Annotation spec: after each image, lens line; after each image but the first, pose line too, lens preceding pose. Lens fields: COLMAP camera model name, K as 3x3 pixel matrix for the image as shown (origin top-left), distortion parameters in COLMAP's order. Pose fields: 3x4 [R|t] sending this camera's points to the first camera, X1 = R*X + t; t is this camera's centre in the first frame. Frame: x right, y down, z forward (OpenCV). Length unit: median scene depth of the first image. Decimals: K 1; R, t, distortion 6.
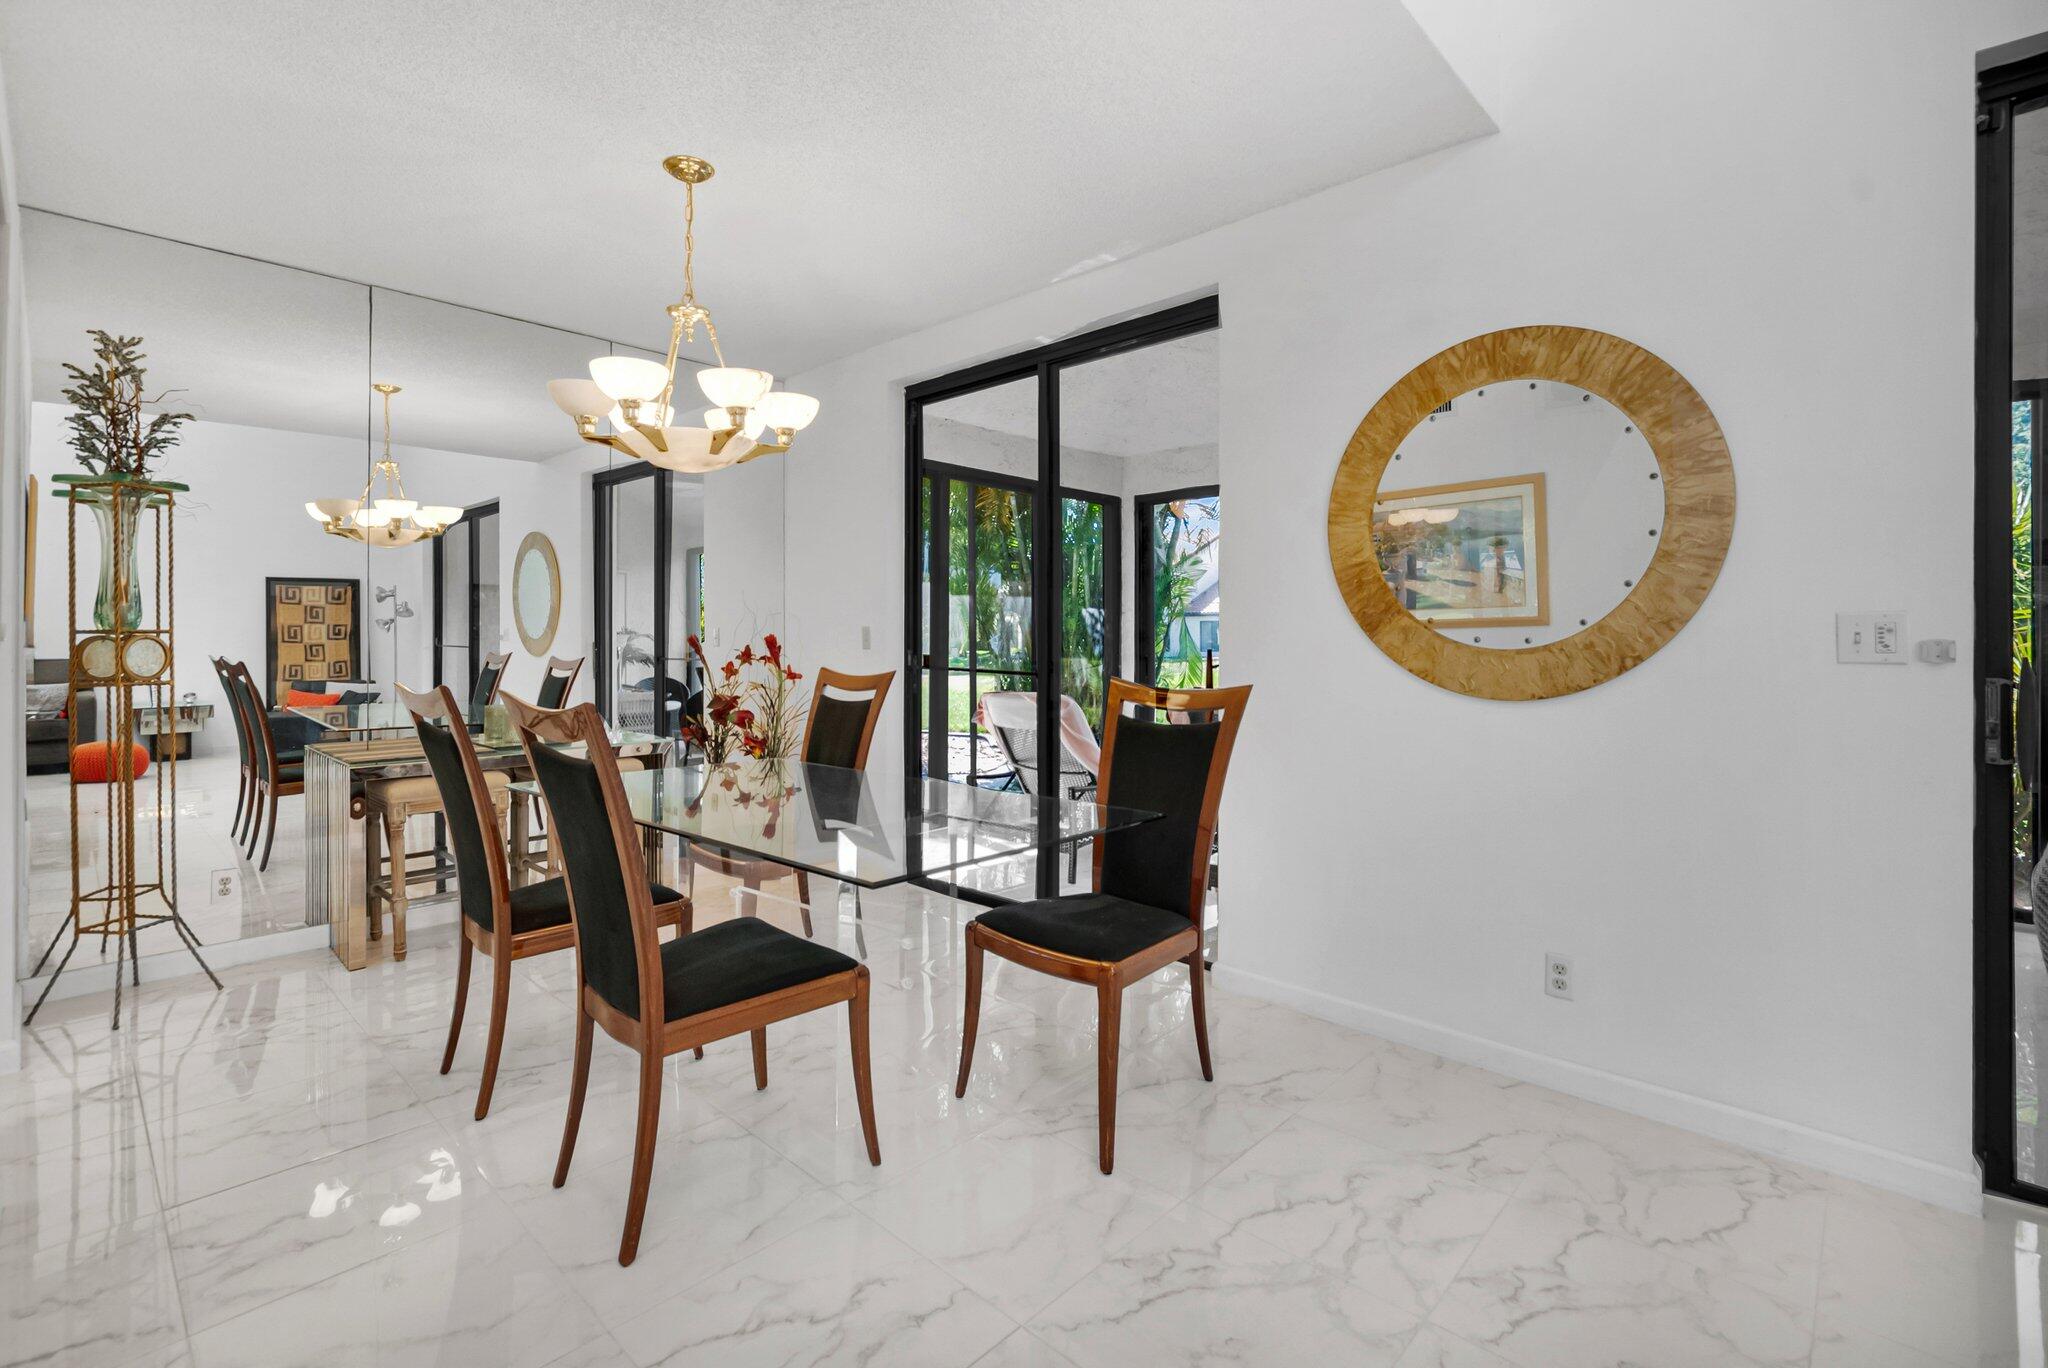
lens RADIAL K [[936.2, 0, 1010.7], [0, 936.2, 632.8], [0, 0, 1]] dist [-0.009548, -0.000687]
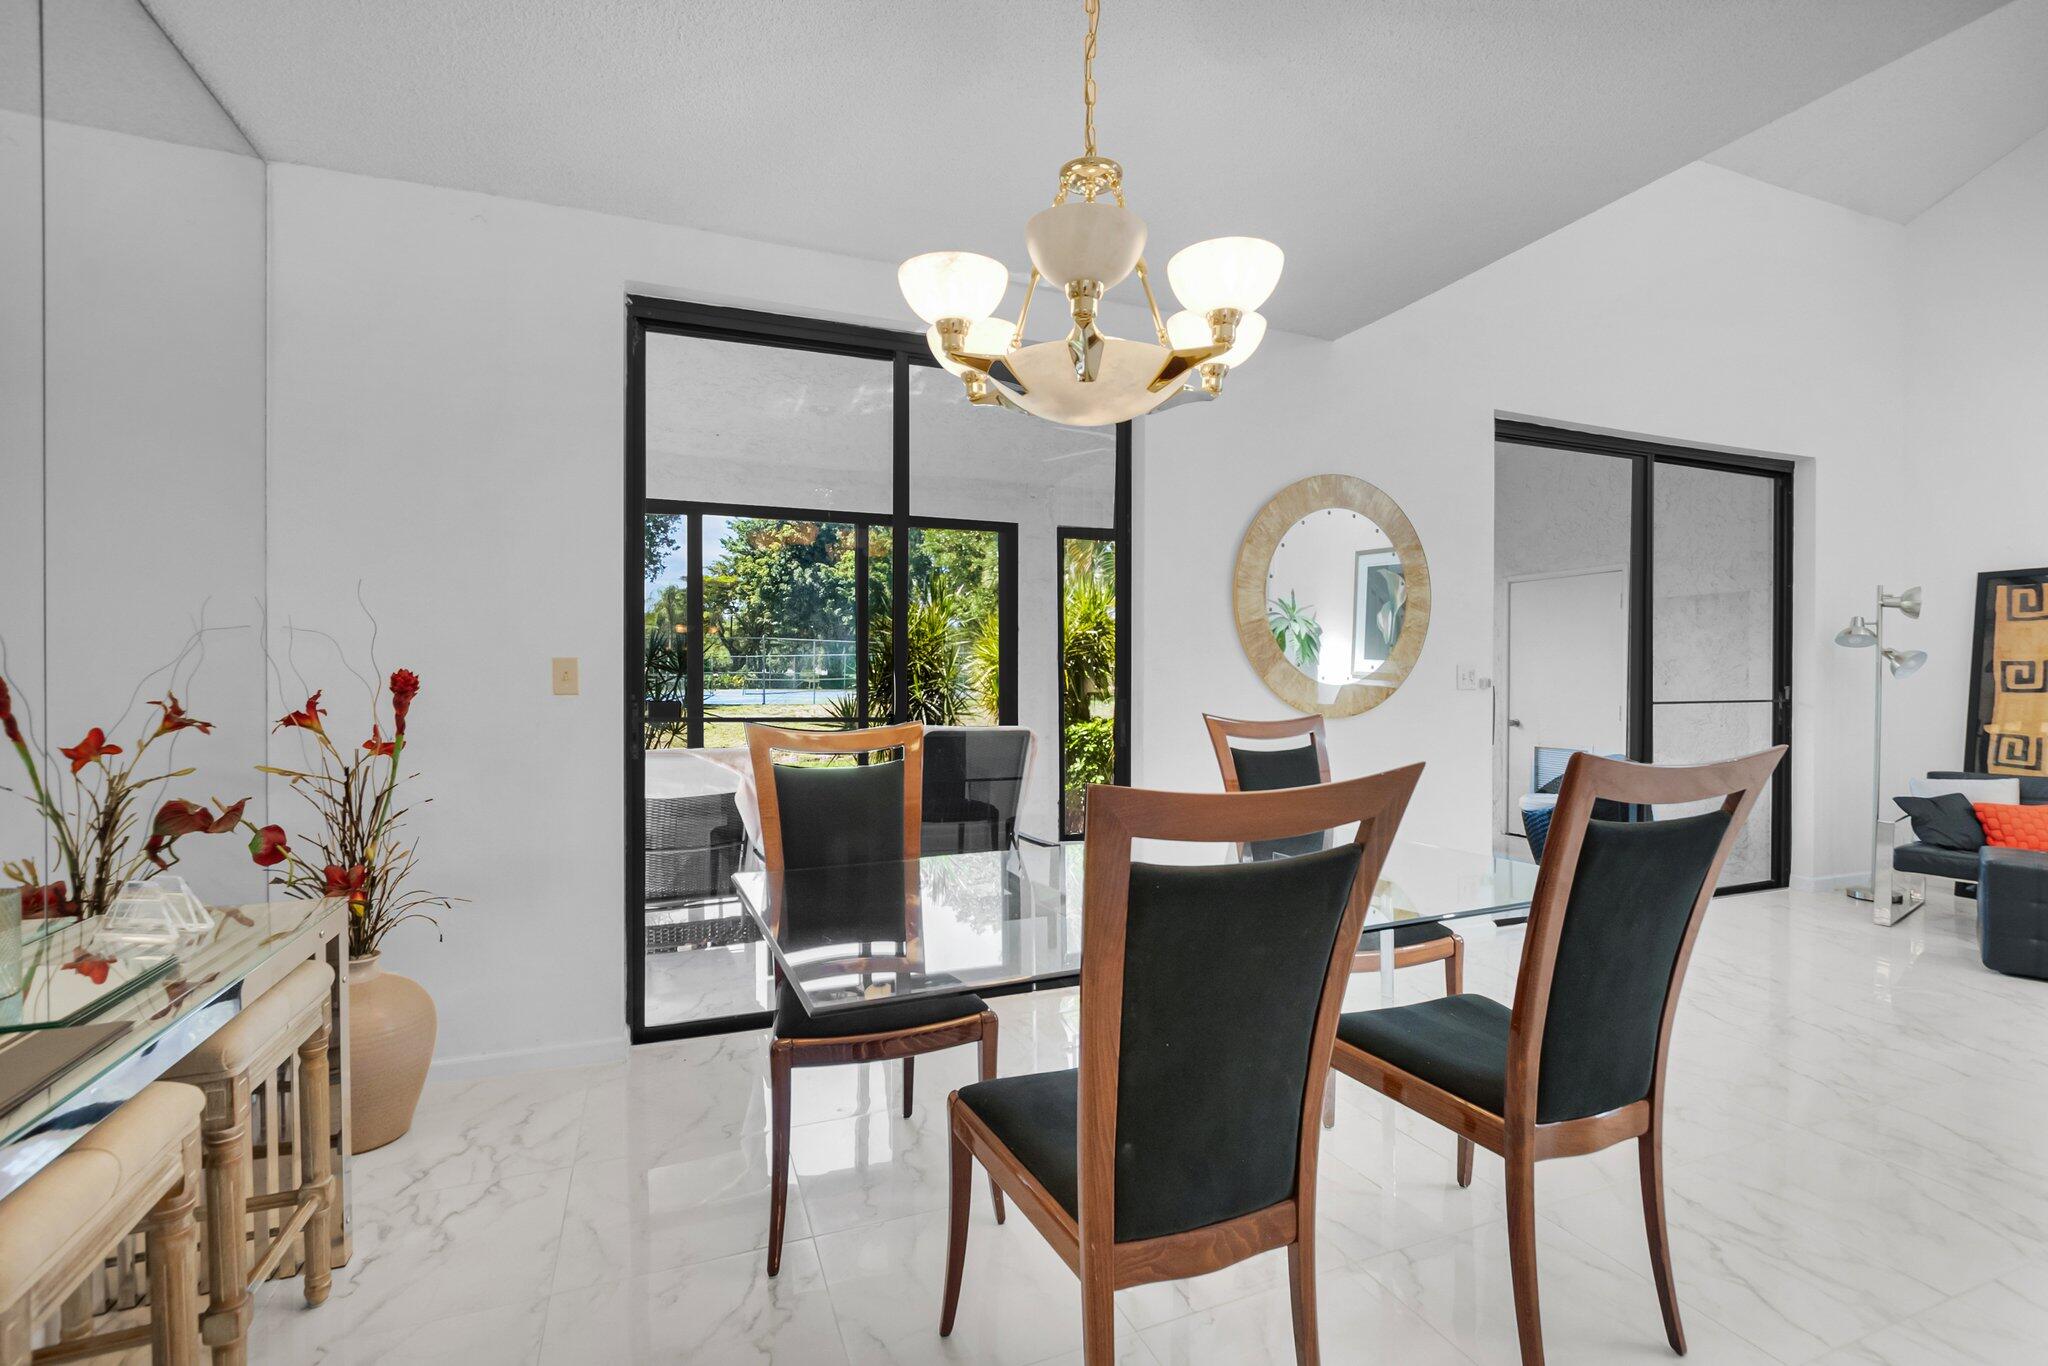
lens RADIAL K [[912.3, 0, 1023.8], [0, 912.3, 686.8], [0, 0, 1]] dist [-0.005887, -0.000139]
pose [[0.404400, -0.008932, 0.914539, -1.029083], [-0.004695, 0.999919, 0.011842, 0.005940], [-0.914570, -0.009082, 0.404325, 0.859991]]
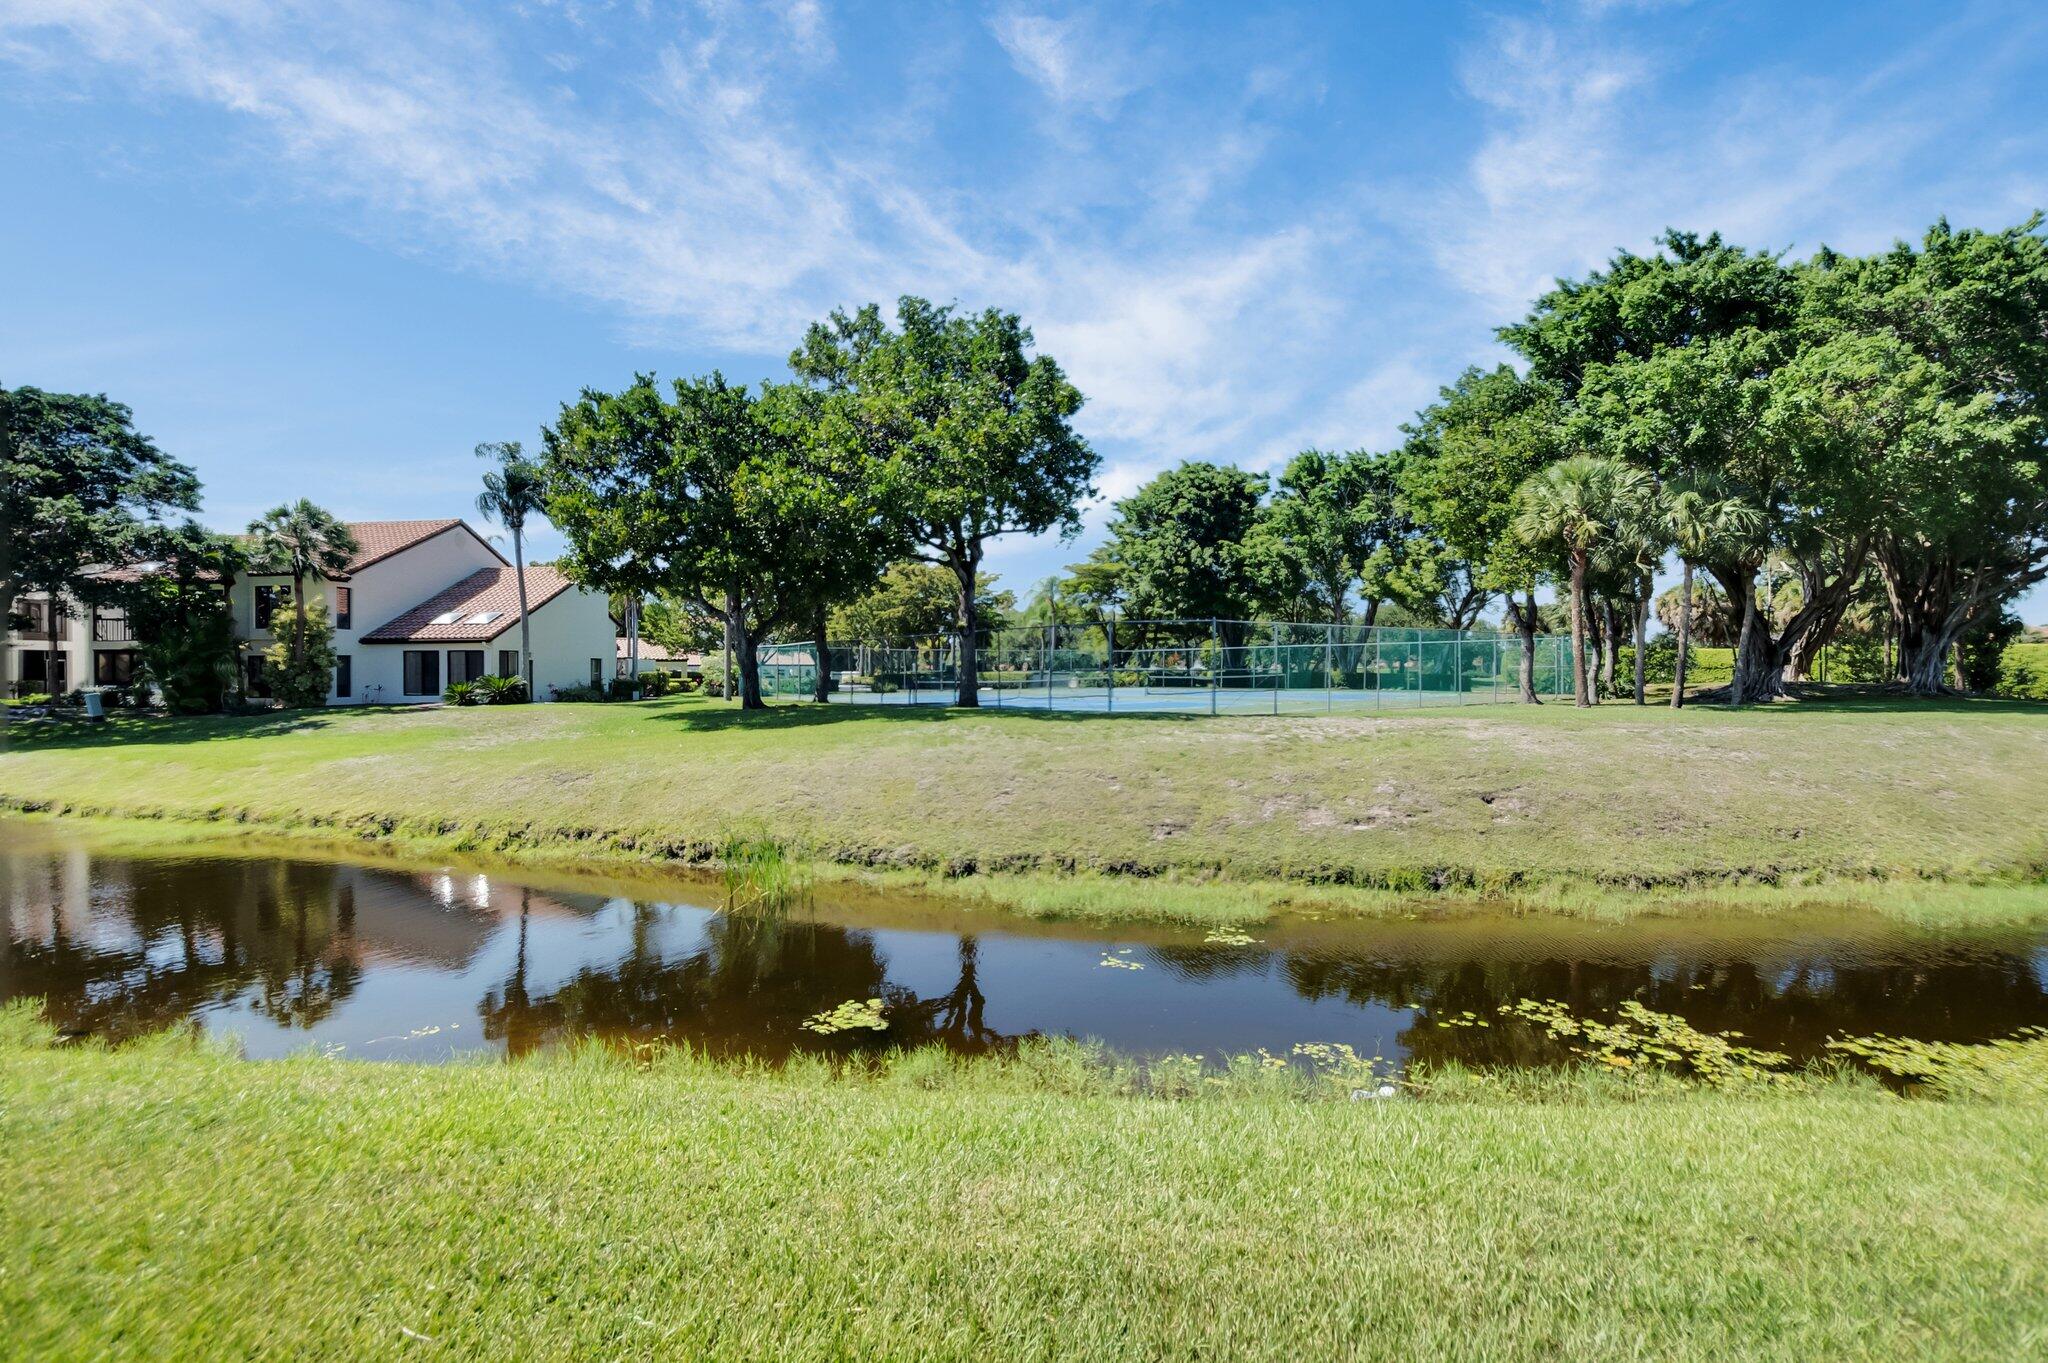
lens RADIAL K [[906.5, 0, 1023.2], [0, 906.5, 677.5], [0, 0, 1]] dist [-0.012434, 0.005053]
pose [[0.715845, -0.003942, 0.698249, 1.424843], [-0.000879, 0.999978, 0.006546, 0.014052], [-0.698259, -0.005300, 0.715825, 4.132087]]
